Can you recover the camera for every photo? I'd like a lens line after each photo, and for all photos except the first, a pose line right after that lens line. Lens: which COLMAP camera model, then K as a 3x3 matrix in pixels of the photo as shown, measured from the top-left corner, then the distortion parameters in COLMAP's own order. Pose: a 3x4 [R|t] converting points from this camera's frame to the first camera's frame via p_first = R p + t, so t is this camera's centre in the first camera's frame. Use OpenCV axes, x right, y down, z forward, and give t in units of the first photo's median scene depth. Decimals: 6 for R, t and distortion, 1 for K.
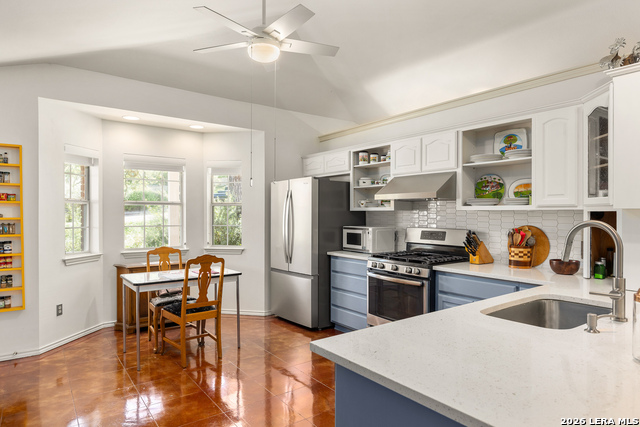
lens RADIAL K [[383.6, 0, 319.9], [0, 383.6, 218.6], [0, 0, 1]] dist [-0.004439, -0.003548]
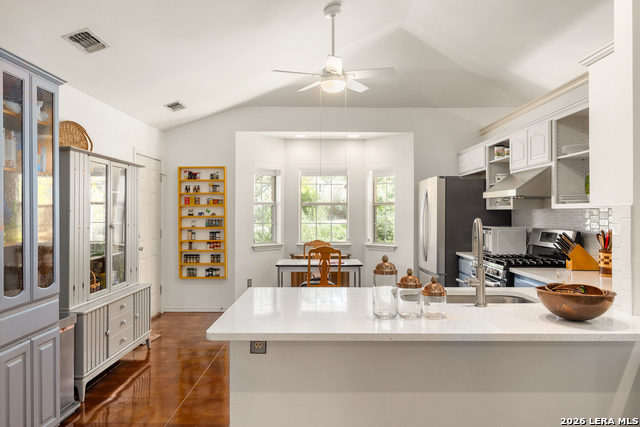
lens RADIAL K [[446.3, 0, 318.8], [0, 446.3, 211.2], [0, 0, 1]] dist [-0.002026, 0.000491]
pose [[0.800778, -0.002706, -0.598955, 0.430451], [-0.007492, 0.999866, -0.014533, 0.002477], [0.598914, 0.016125, 0.800651, -0.123588]]
